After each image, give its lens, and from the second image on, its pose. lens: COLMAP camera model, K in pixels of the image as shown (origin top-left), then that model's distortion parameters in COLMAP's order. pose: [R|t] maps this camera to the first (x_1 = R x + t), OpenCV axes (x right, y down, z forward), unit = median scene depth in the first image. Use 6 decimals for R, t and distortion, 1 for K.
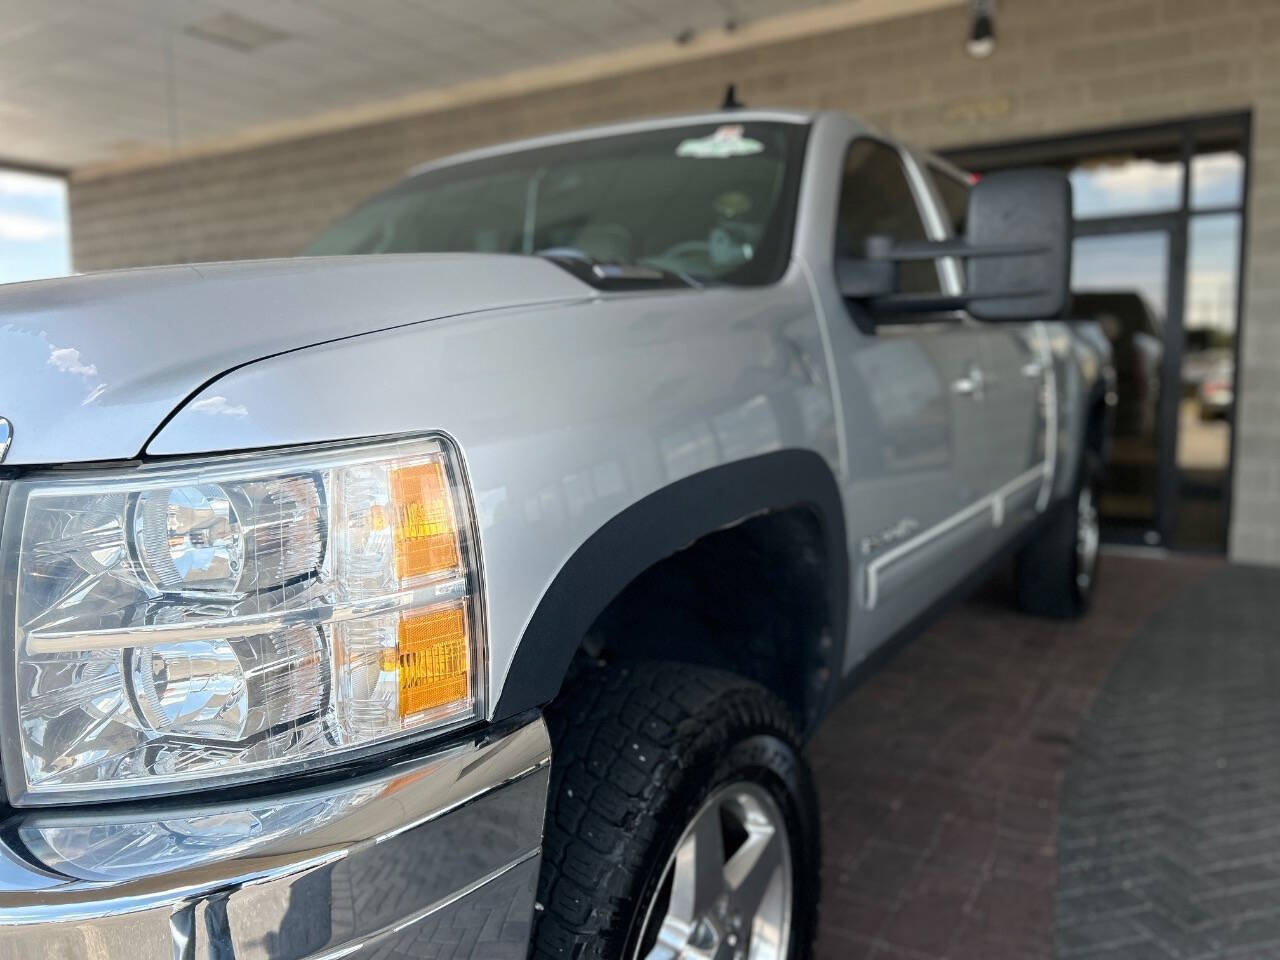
lens RADIAL K [[976.8, 0, 640.0], [0, 976.8, 480.0], [0, 0, 1]] dist [0.101289, -0.143504]
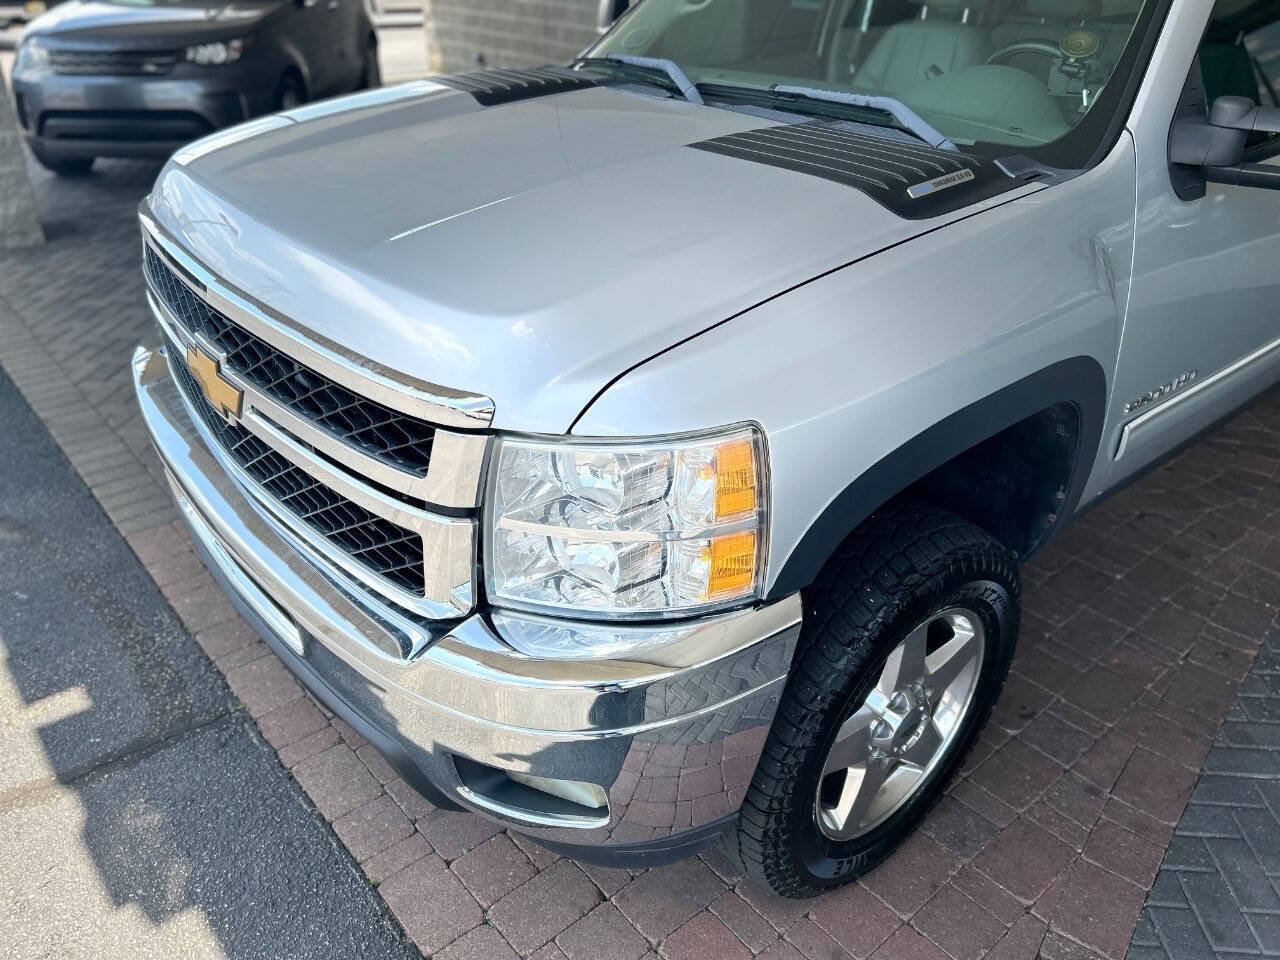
lens RADIAL K [[966.7, 0, 638.4], [0, 966.7, 474.2], [0, 0, 1]] dist [0.049514, -0.053852]
pose [[0.949189, 0.181255, -0.257269, 0.009549], [-0.072452, 0.921385, 0.381838, -0.374562], [0.306253, -0.343797, 0.887701, -0.241804]]
